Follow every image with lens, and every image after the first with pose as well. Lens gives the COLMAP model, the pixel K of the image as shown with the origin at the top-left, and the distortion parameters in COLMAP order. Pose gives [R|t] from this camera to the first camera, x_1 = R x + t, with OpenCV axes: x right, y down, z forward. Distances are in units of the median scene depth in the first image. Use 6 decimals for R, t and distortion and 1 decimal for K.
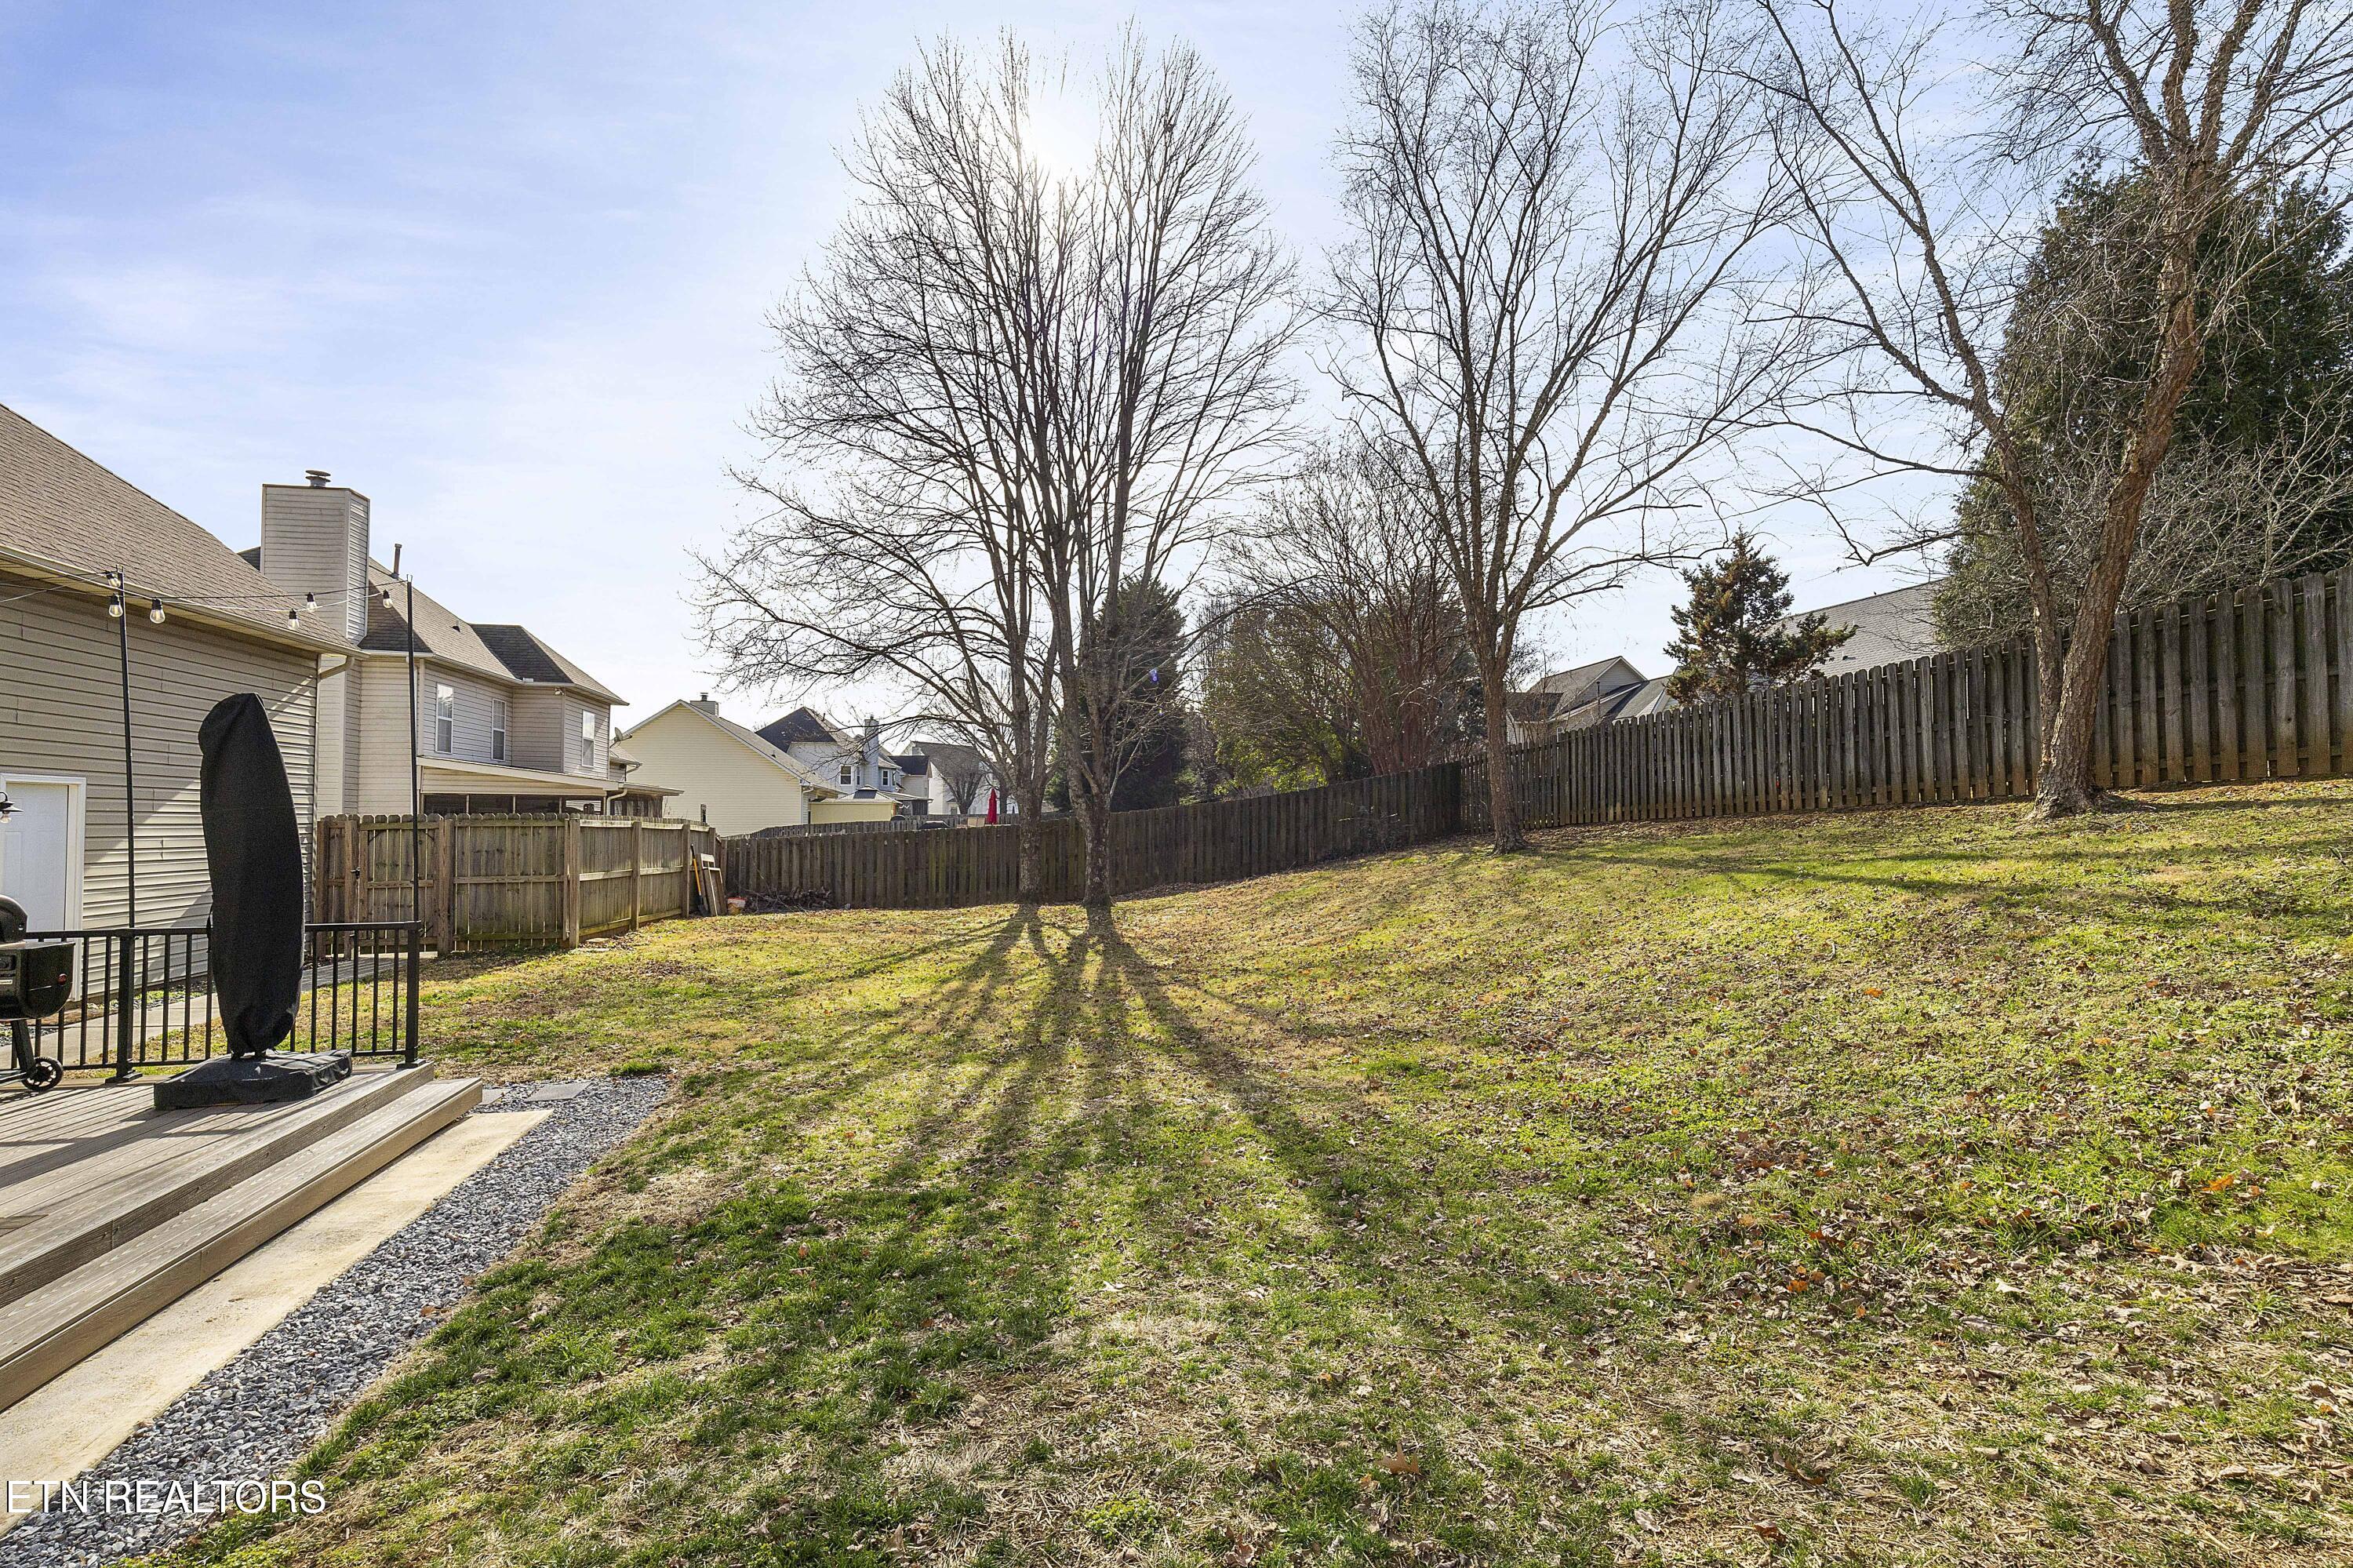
lens RADIAL K [[1076.8, 0, 1172.8], [0, 1076.8, 777.7], [0, 0, 1]] dist [0.004547, 0.000471]
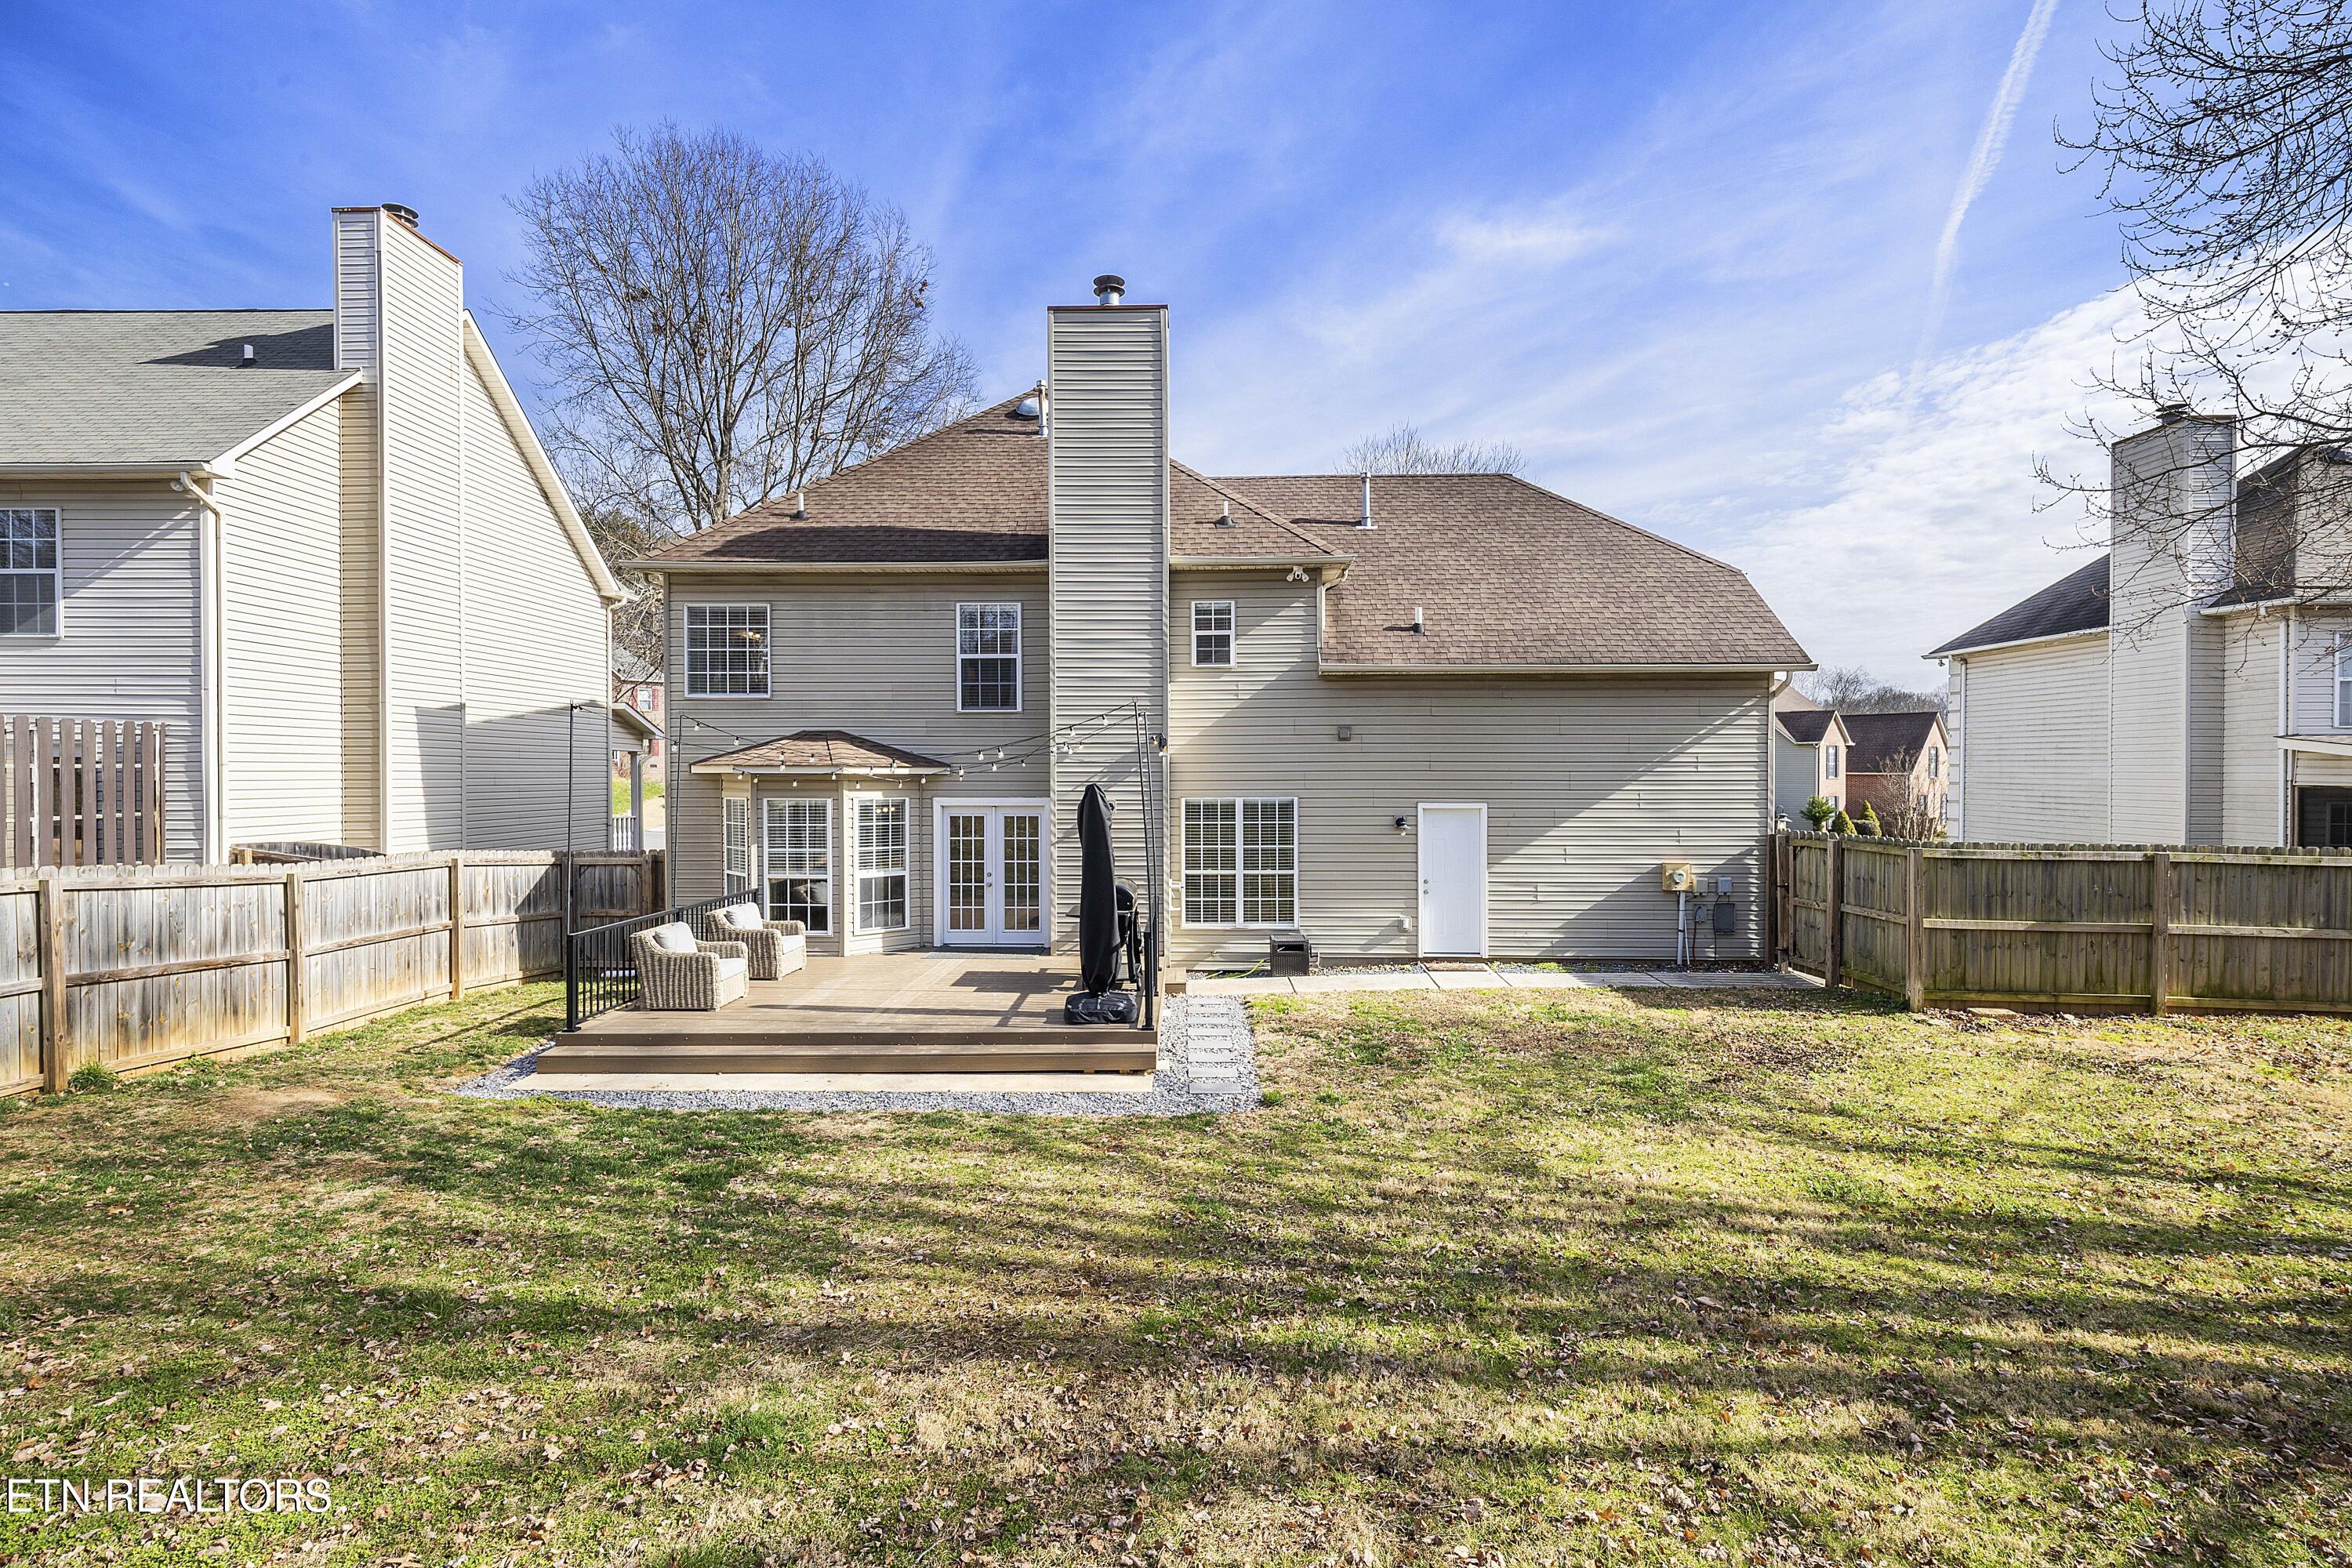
lens RADIAL K [[1076.3, 0, 1188.4], [0, 1076.3, 786.7], [0, 0, 1]] dist [0.004547, 0.000471]
pose [[-0.223391, 0.019967, -0.974524, 0.700179], [0.040647, 0.999111, 0.011153, -0.078594], [0.973881, -0.037120, -0.224004, 1.376199]]
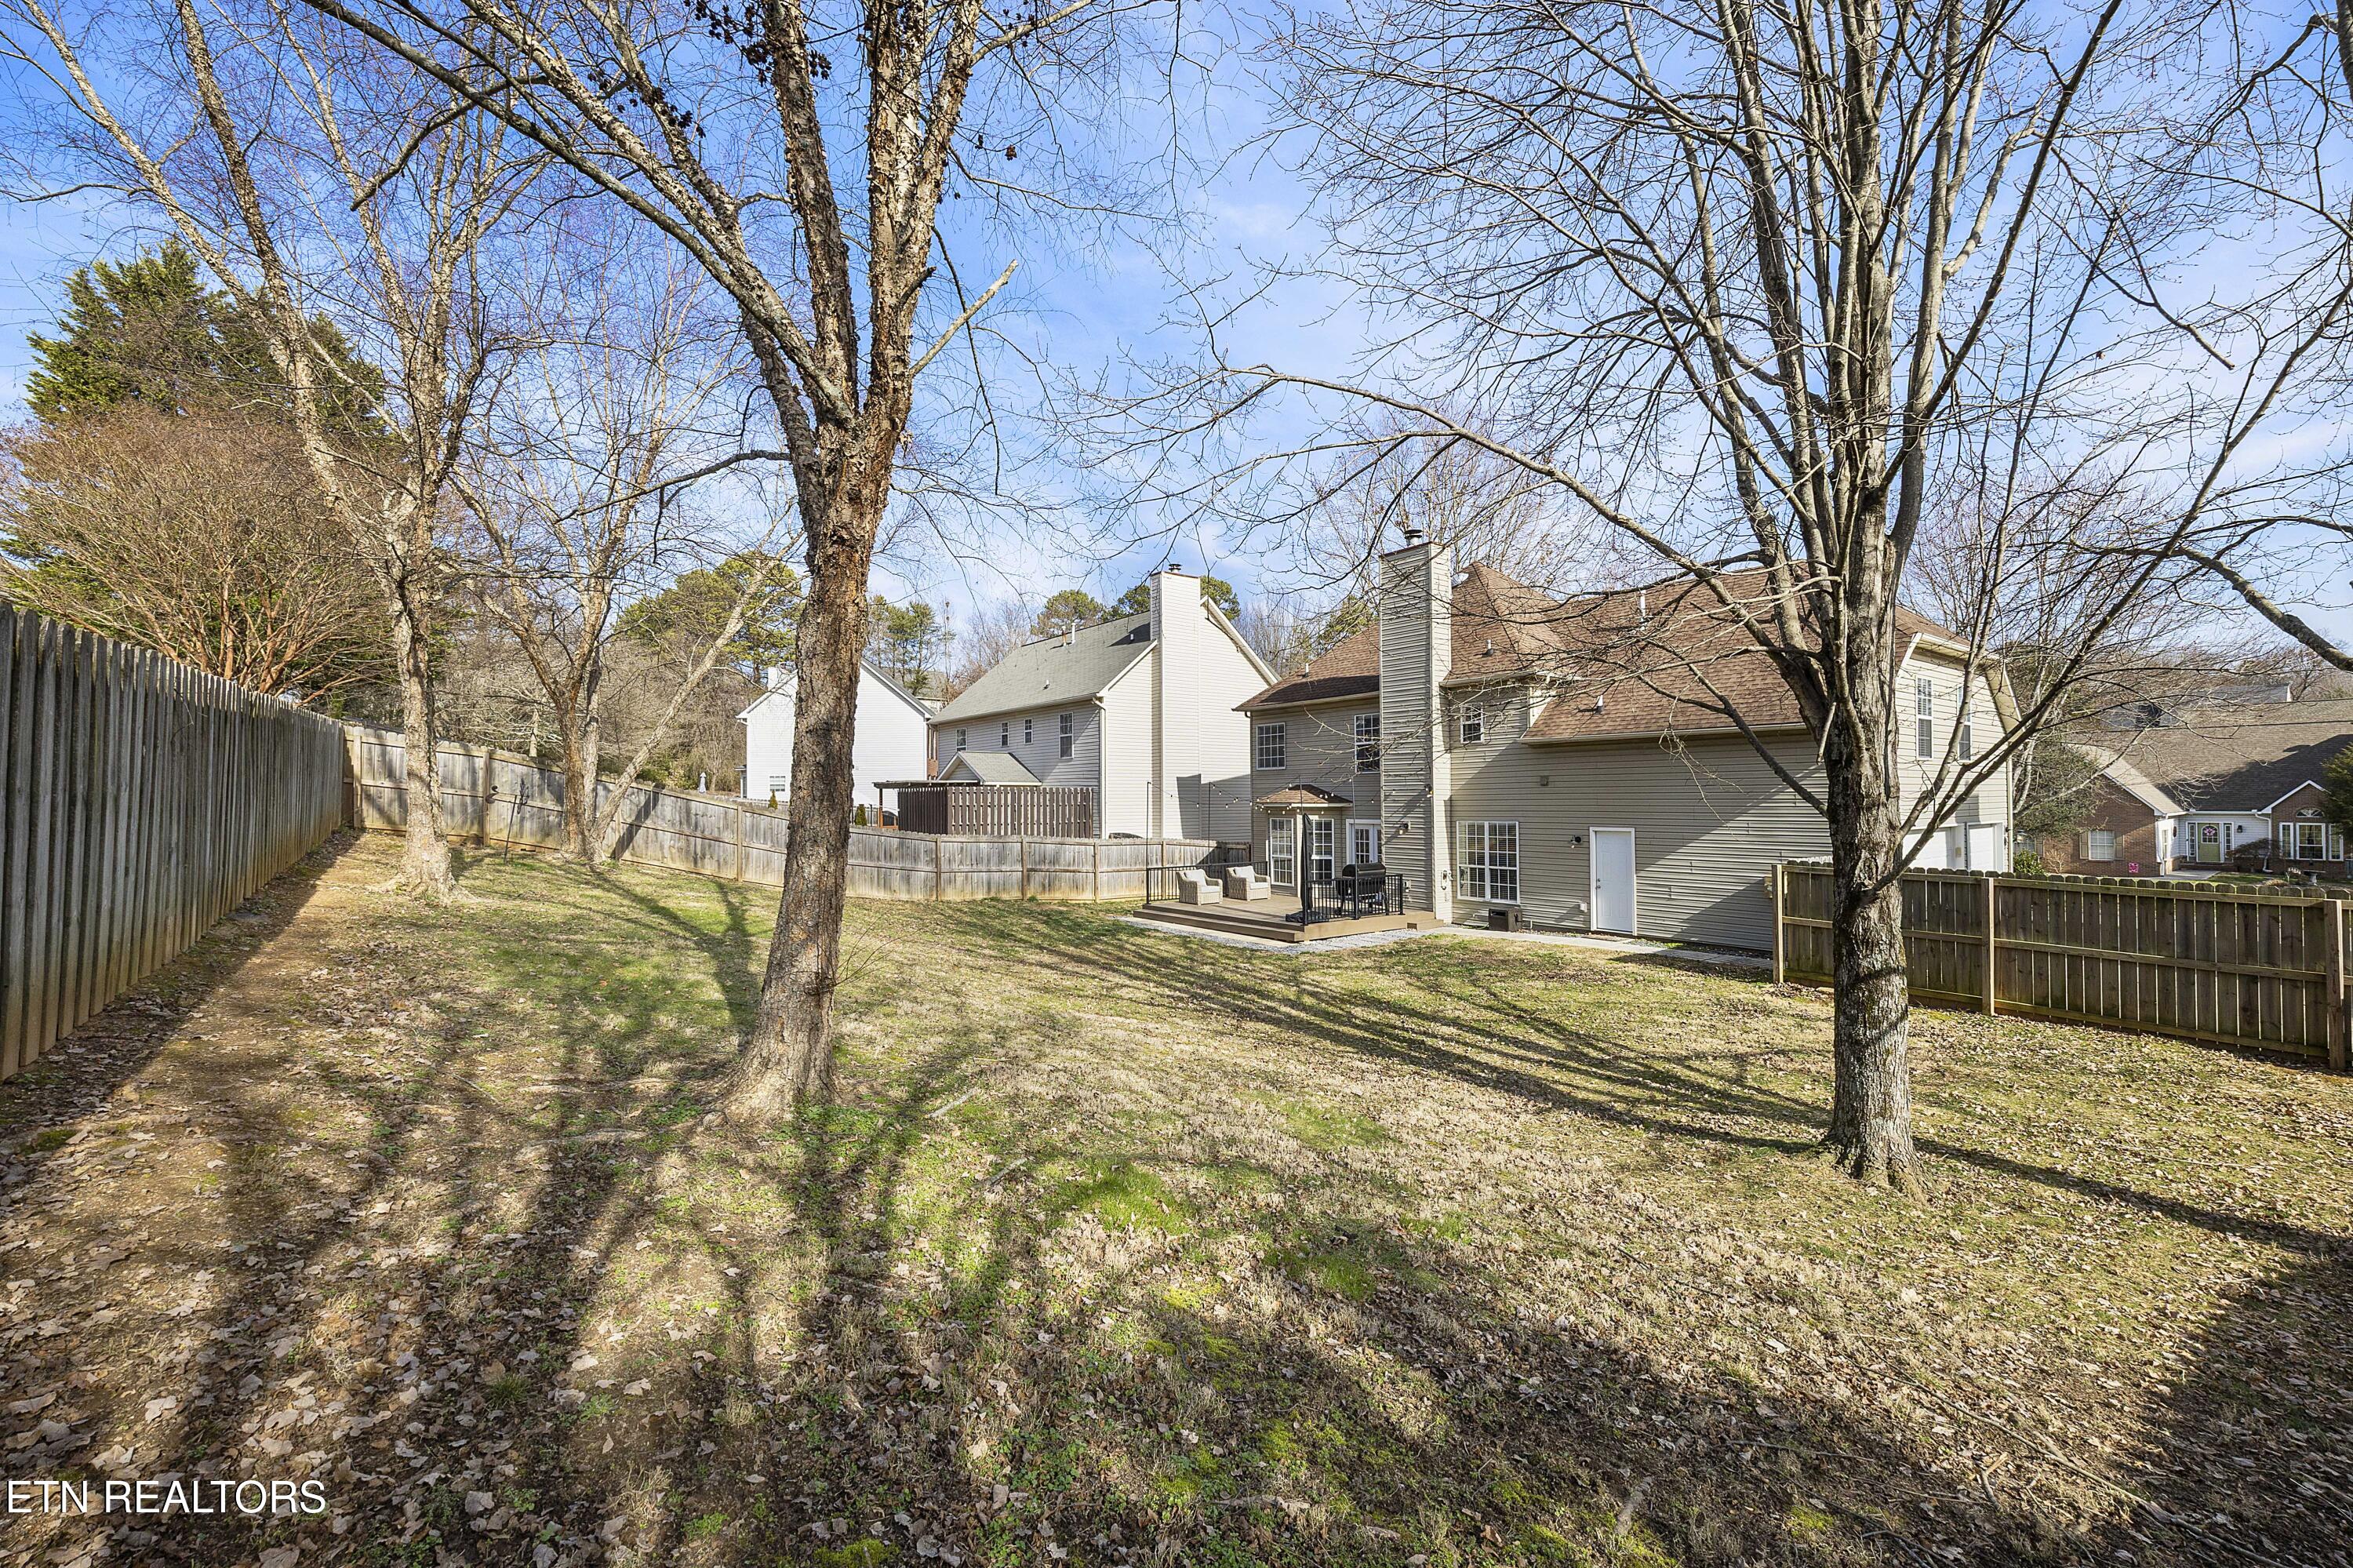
lens RADIAL K [[933.2, 0, 1171.8], [0, 933.2, 773.8], [0, 0, 1]] dist [0.000177, -0.000027]
pose [[-0.901549, -0.001209, -0.432675, 0.837264], [0.027548, 0.997807, -0.060189, -0.029501], [0.431799, -0.066183, -0.899538, 3.282217]]
